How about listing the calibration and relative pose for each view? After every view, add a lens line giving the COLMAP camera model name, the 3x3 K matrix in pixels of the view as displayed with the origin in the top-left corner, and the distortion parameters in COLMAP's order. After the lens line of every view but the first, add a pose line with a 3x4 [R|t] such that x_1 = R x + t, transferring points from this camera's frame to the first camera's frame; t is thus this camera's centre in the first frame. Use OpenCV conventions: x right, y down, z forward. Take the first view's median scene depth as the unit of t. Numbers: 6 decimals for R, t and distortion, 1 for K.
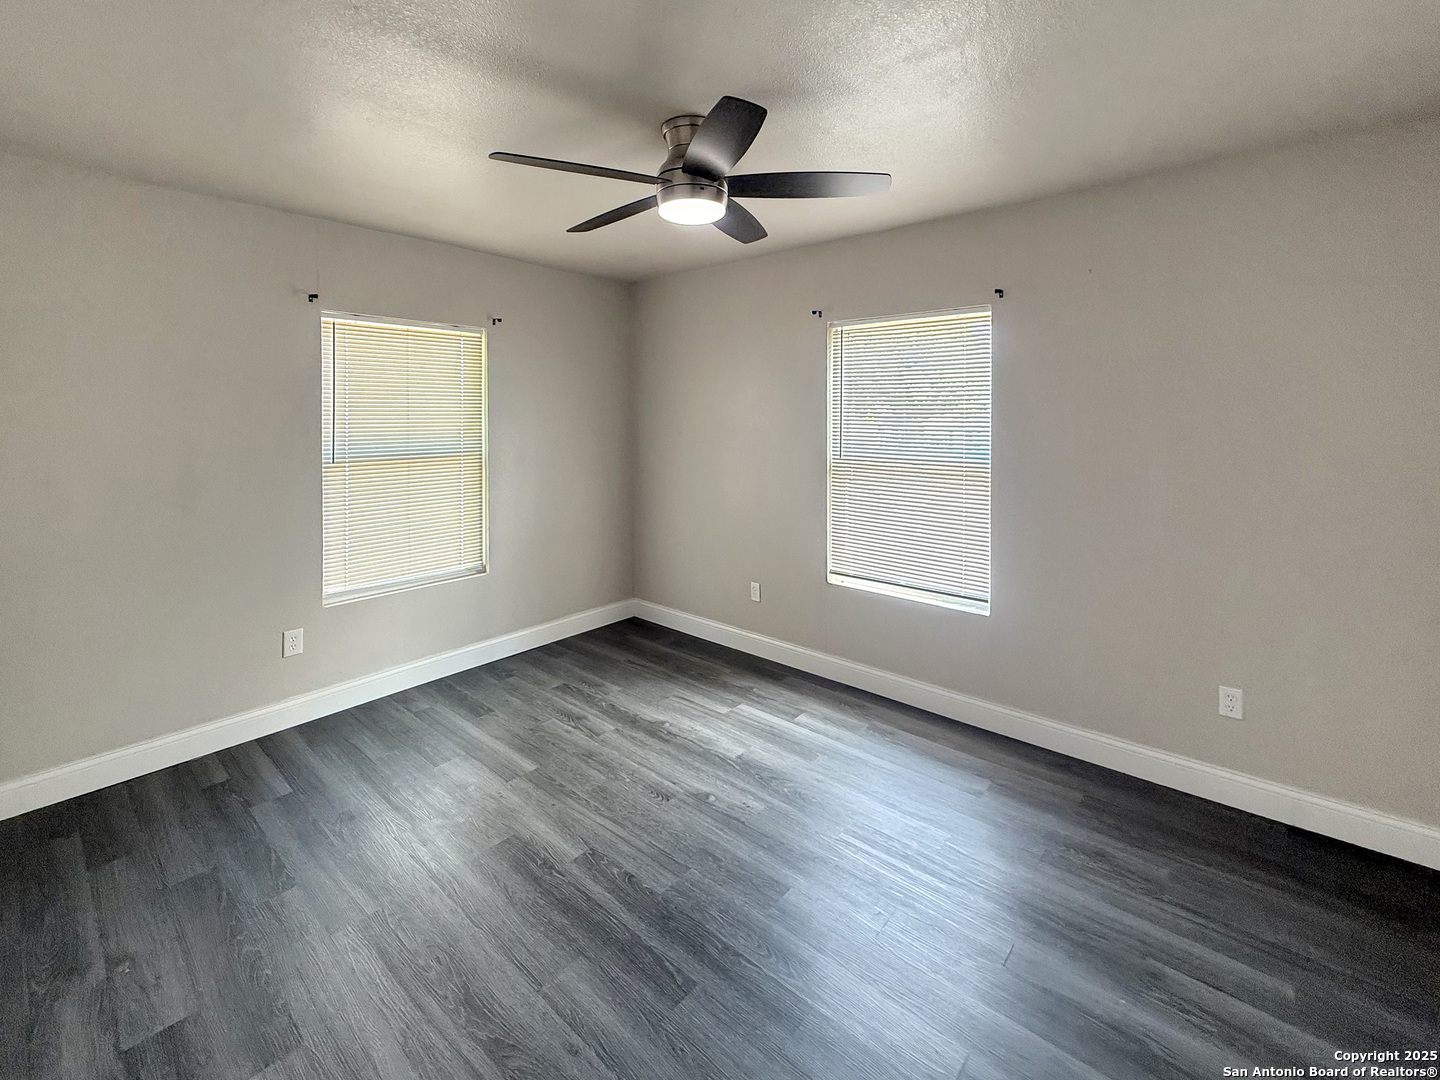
lens RADIAL K [[586.0, 0, 725.2], [0, 586.0, 553.7], [0, 0, 1]] dist [-0.000203, -0.000115]
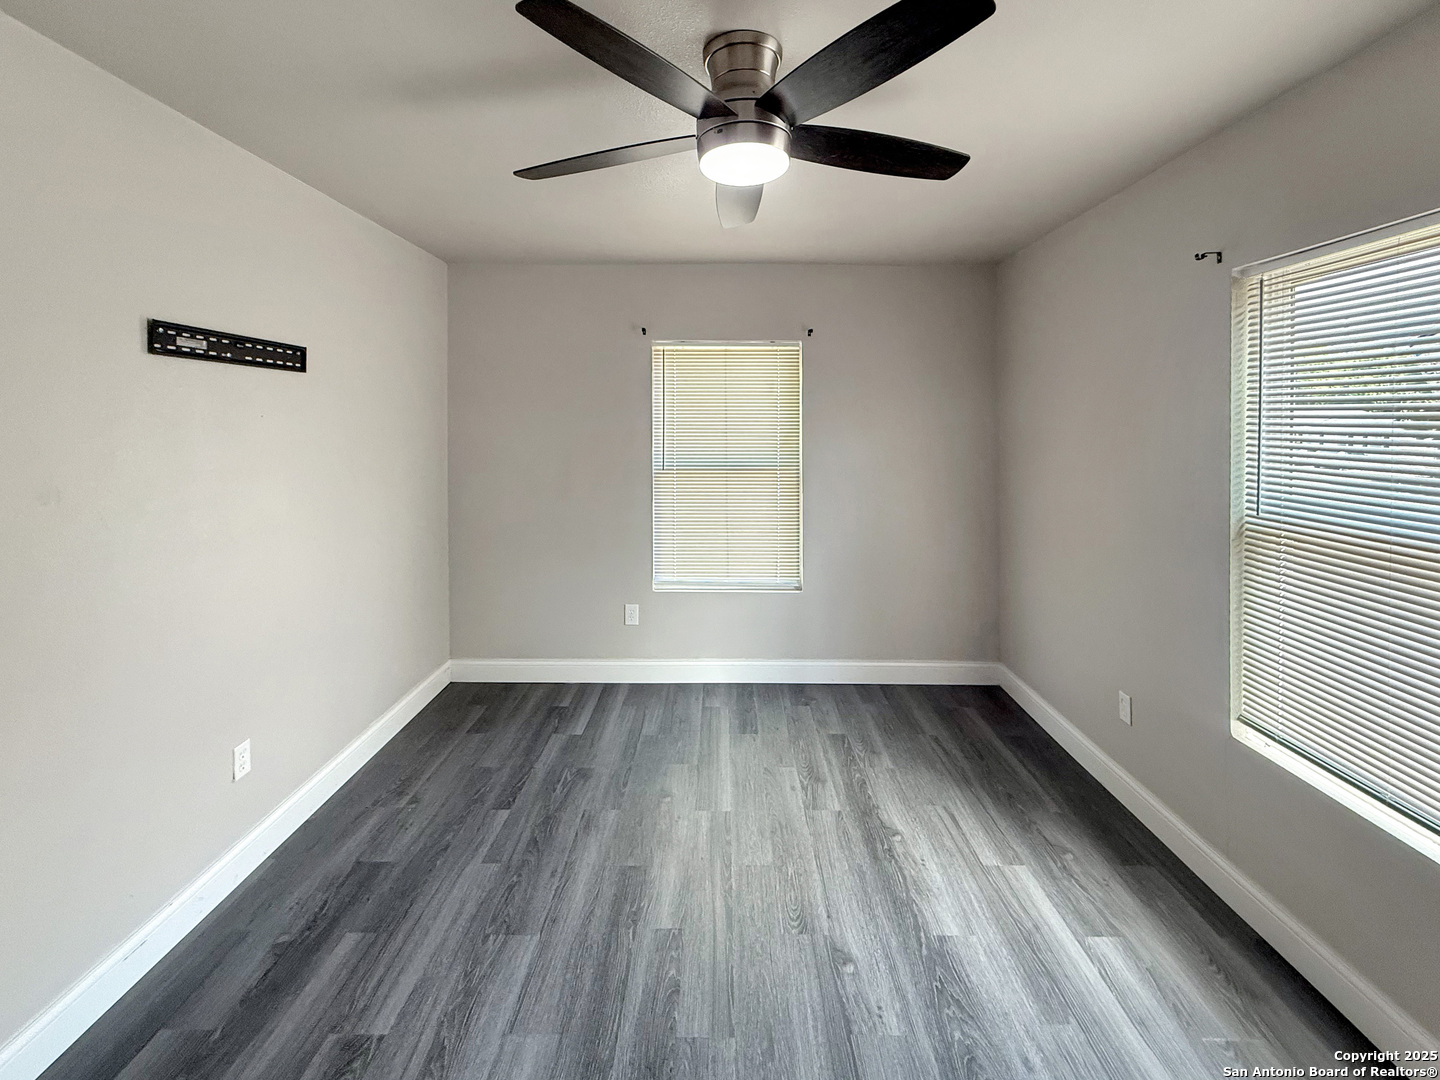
lens RADIAL K [[613.4, 0, 745.4], [0, 613.4, 531.7], [0, 0, 1]] dist [0.000792, -0.000064]
pose [[0.656530, 0.133939, -0.742313, 0.324554], [-0.176696, 0.984035, 0.021277, -0.083231], [0.733312, 0.117195, 0.669715, 0.301979]]
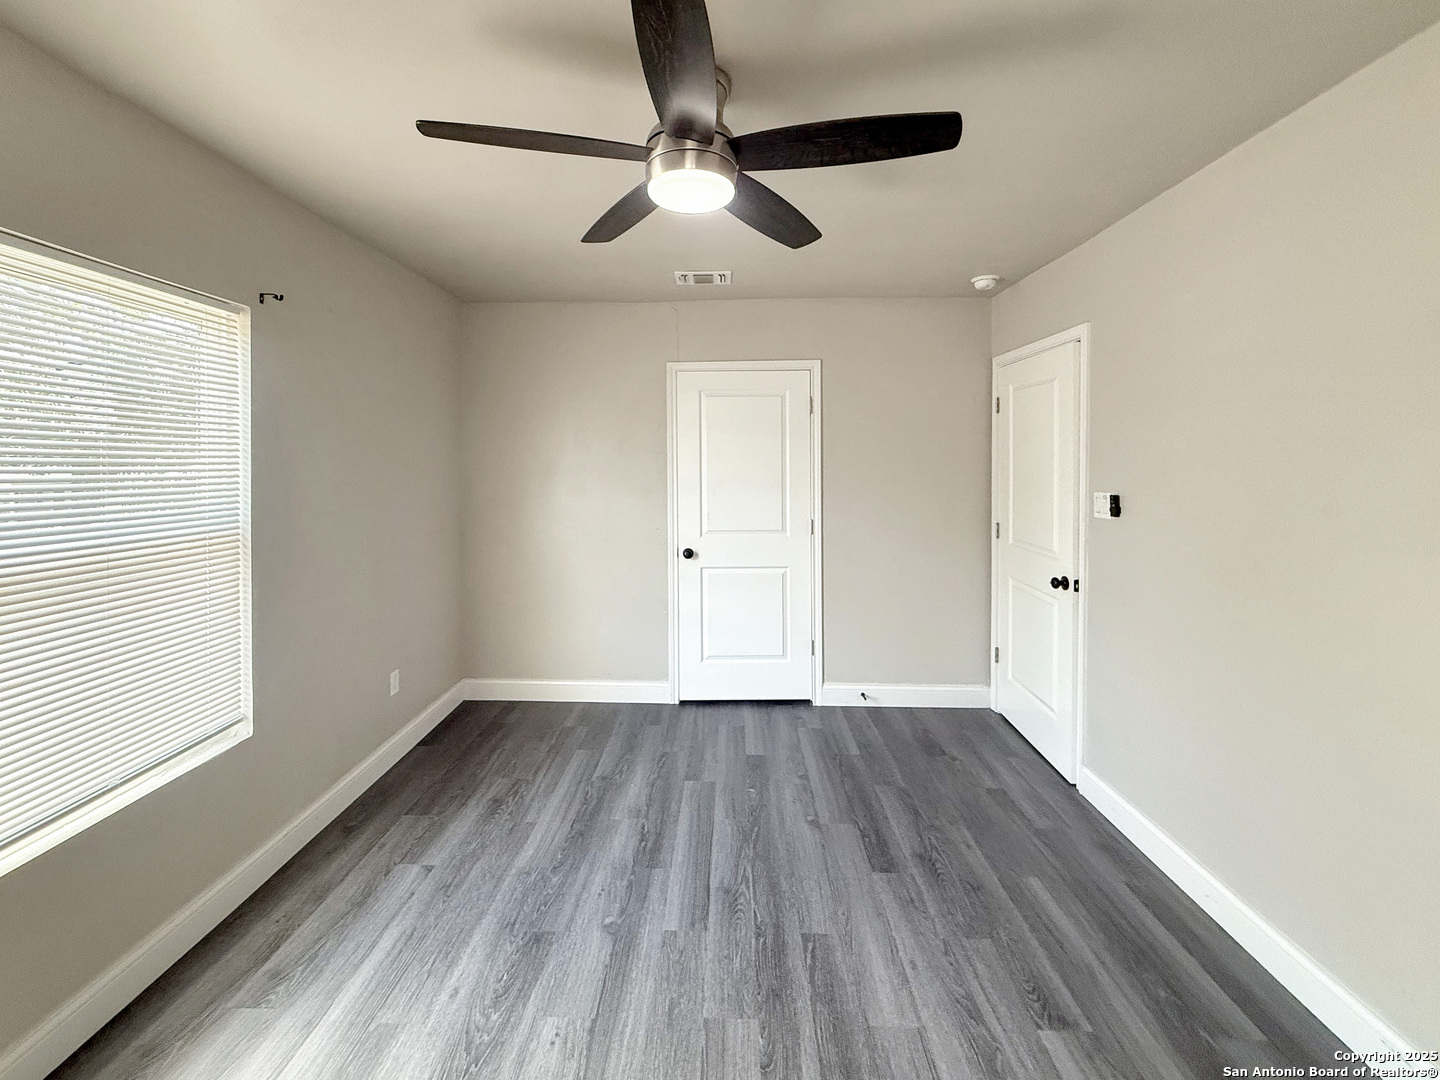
lens RADIAL K [[586.0, 0, 725.2], [0, 586.0, 553.7], [0, 0, 1]] dist [-0.000203, -0.000115]
pose [[-0.620853, -0.117371, 0.775090, -0.451471], [0.184718, 0.938985, 0.290150, -0.203768], [-0.761853, 0.323314, -0.561291, 0.891892]]
